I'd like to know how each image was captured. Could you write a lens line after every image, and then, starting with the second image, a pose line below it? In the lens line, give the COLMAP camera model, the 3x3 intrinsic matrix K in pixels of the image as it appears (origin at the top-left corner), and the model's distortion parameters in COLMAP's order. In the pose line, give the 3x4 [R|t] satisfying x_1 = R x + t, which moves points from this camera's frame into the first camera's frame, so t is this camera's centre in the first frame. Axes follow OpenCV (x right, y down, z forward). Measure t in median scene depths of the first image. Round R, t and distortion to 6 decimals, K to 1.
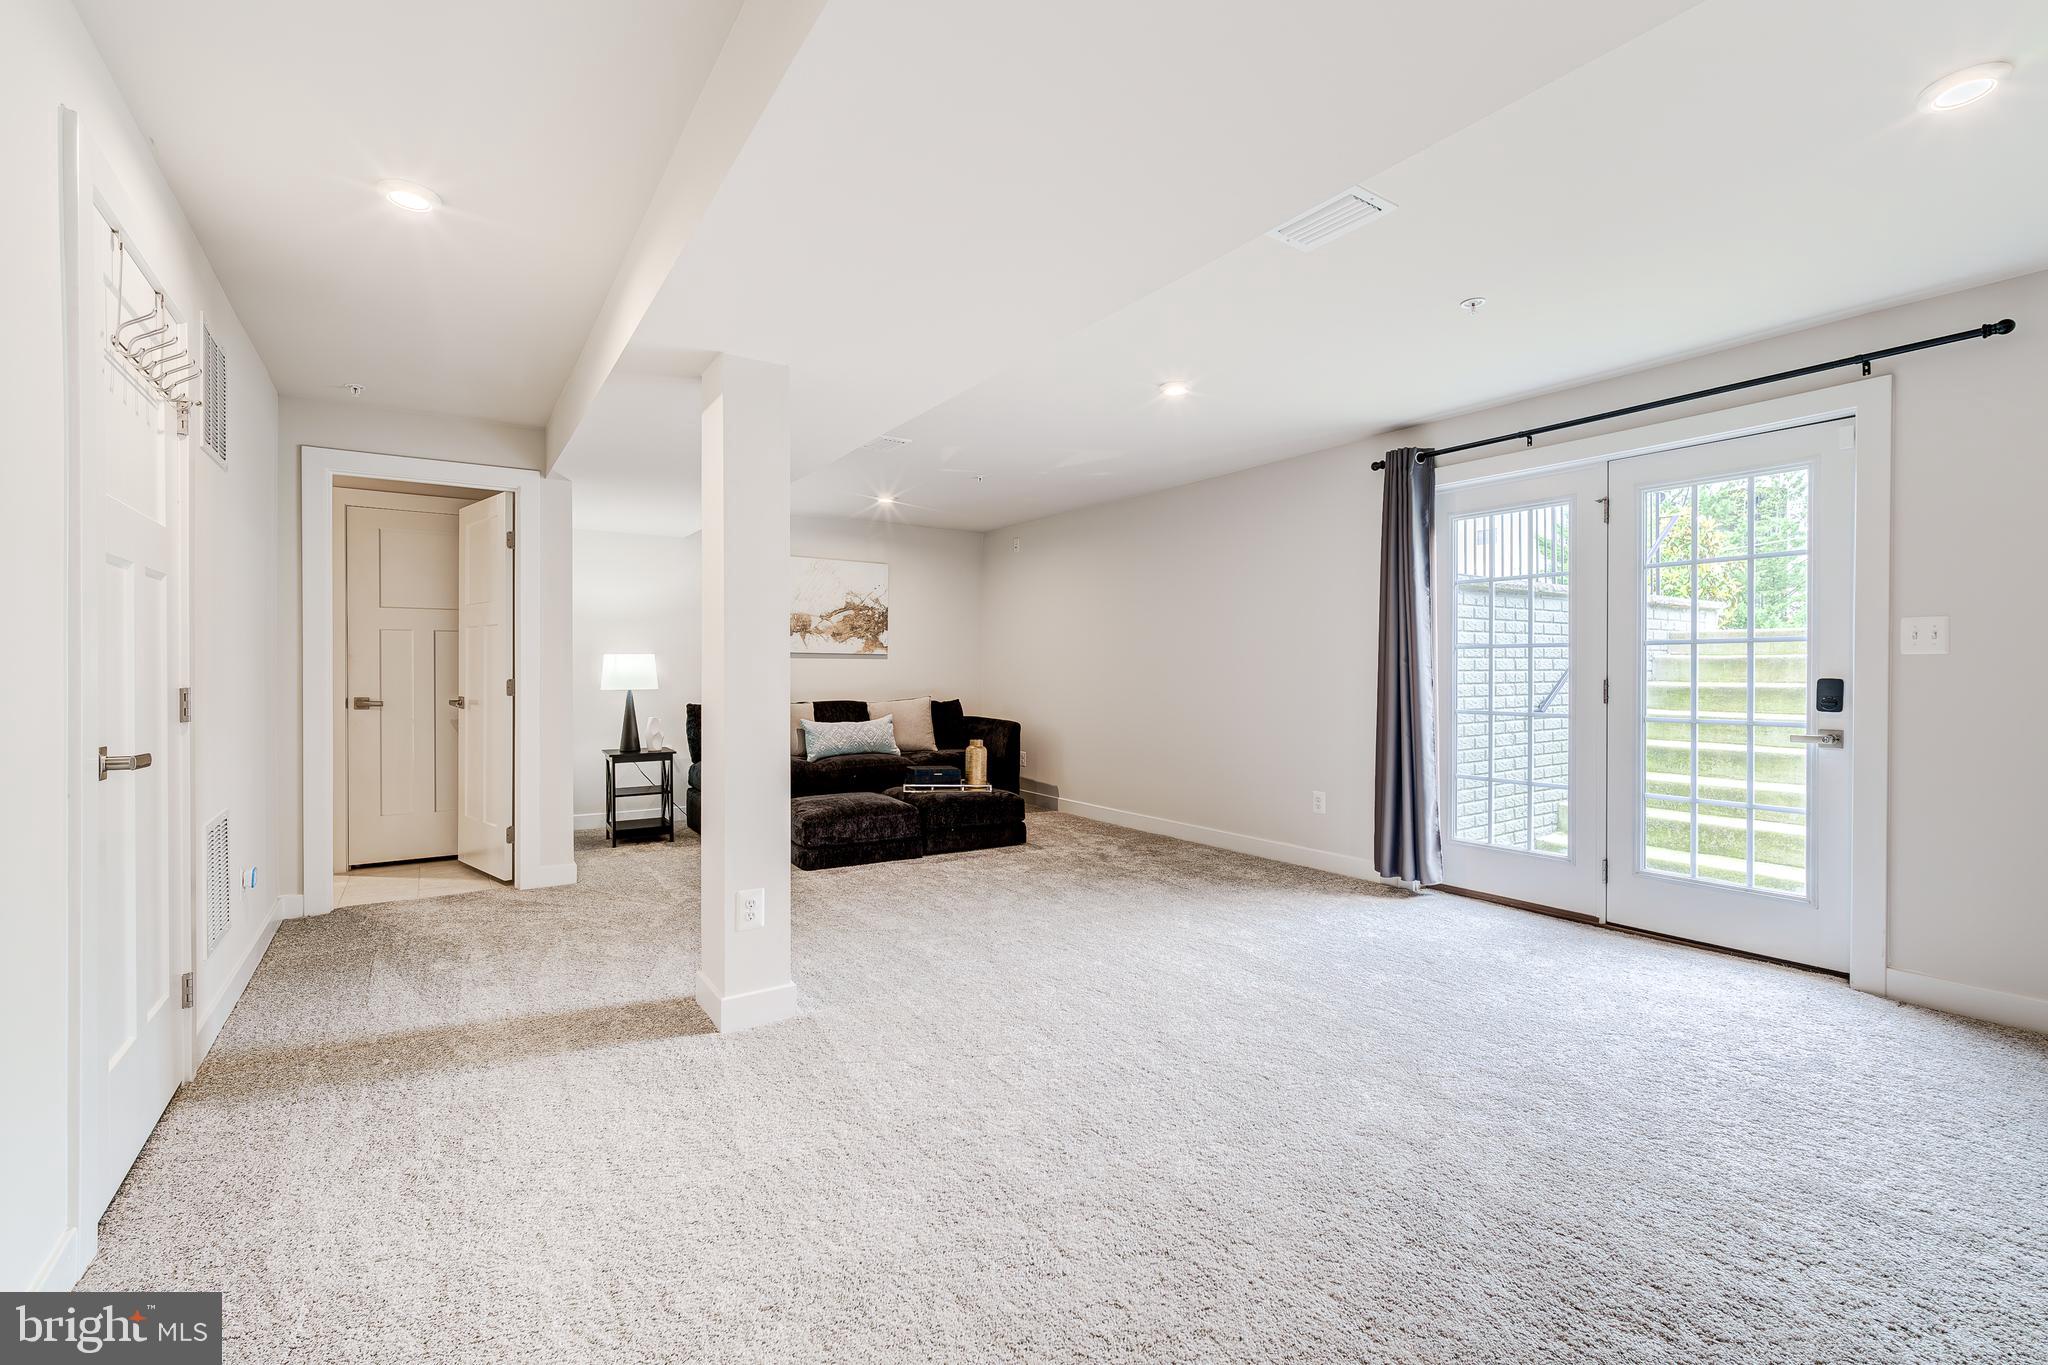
lens RADIAL K [[883.4, 0, 1024.0], [0, 883.4, 682.5], [0, 0, 1]] dist [0.005945, 0.000494]
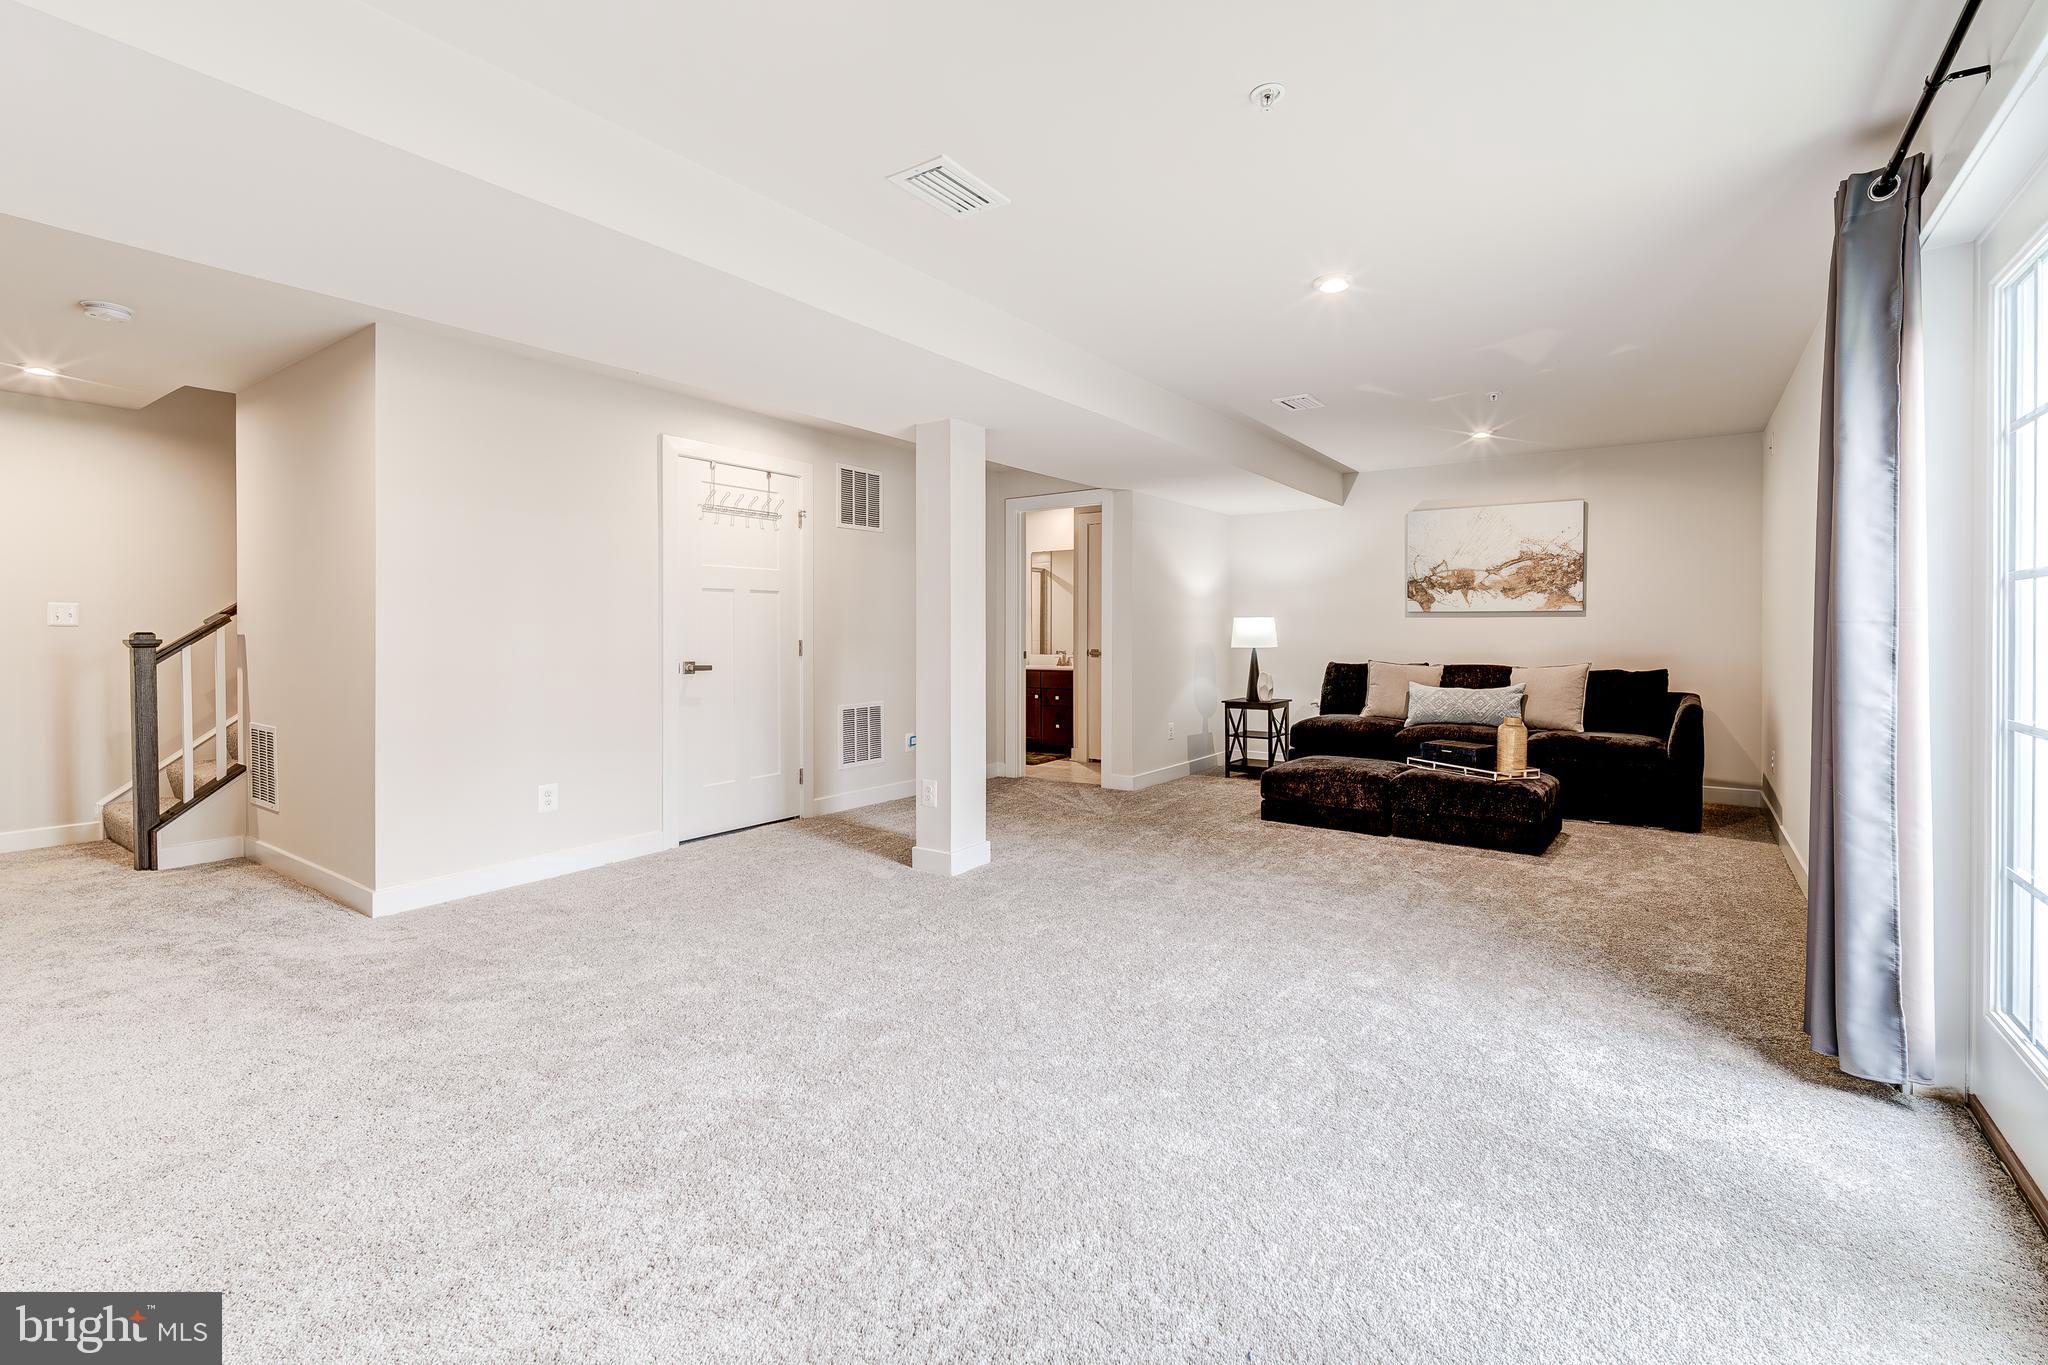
lens RADIAL K [[896.8, 0, 1030.0], [0, 896.8, 651.5], [0, 0, 1]] dist [0.000071, -0.000177]
pose [[0.356311, 0.020035, -0.934153, 0.486354], [-0.009471, 0.999796, 0.017830, -0.004637], [0.934319, 0.002494, 0.356428, 0.257678]]
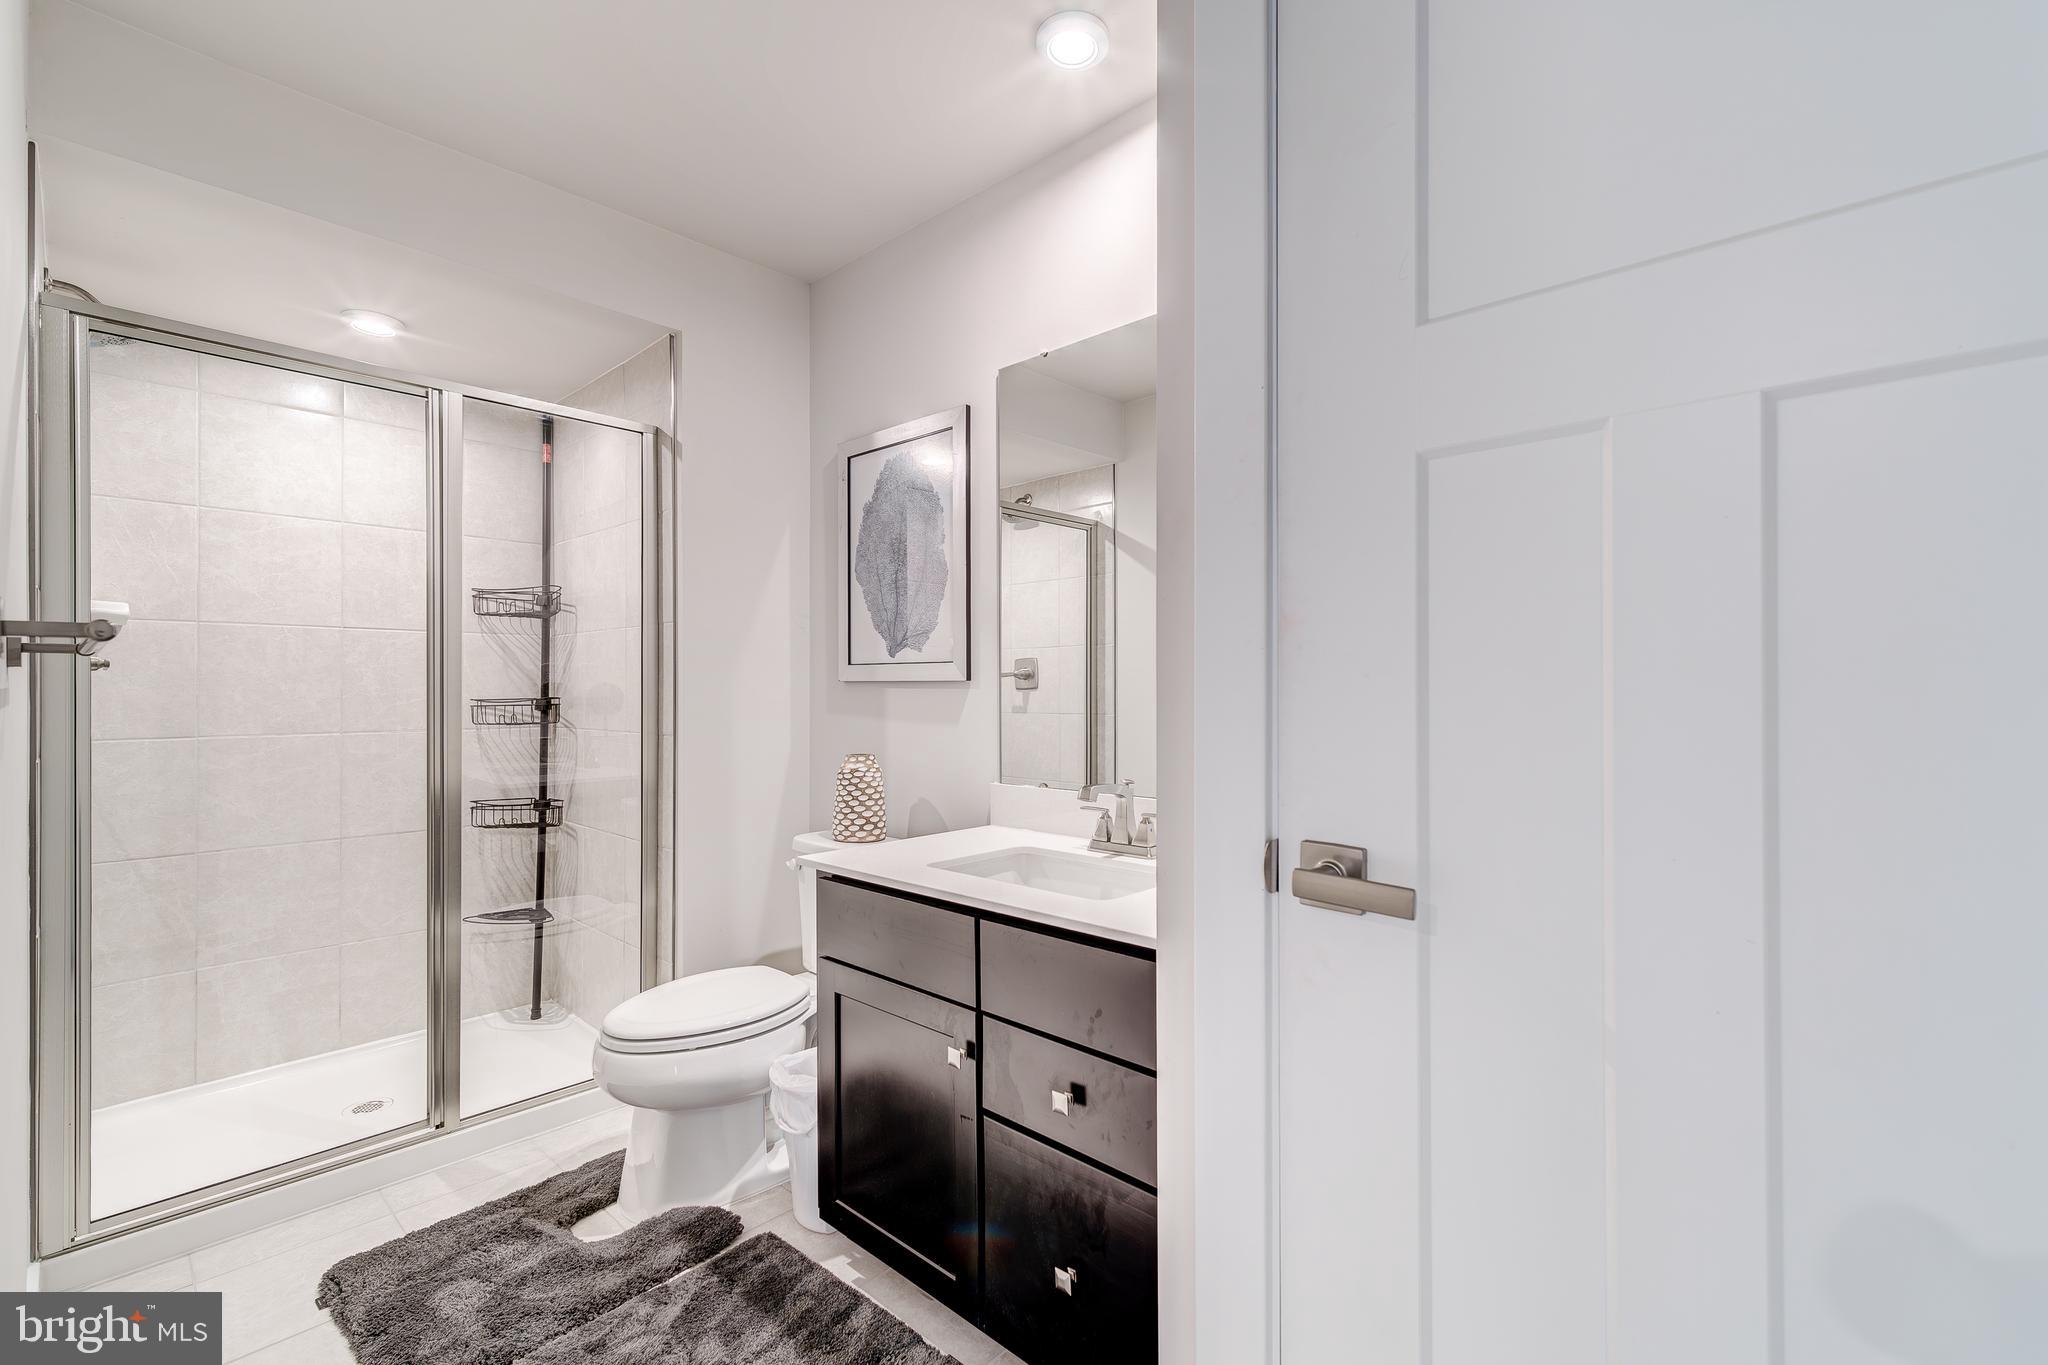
lens RADIAL K [[889.2, 0, 1039.7], [0, 889.2, 684.7], [0, 0, 1]] dist [0.001417, 0.000005]
pose [[0.249399, -0.003335, -0.968395, -0.440863], [-0.011770, 0.999910, -0.006474, -0.010426], [0.968329, 0.013012, 0.249337, 0.669219]]
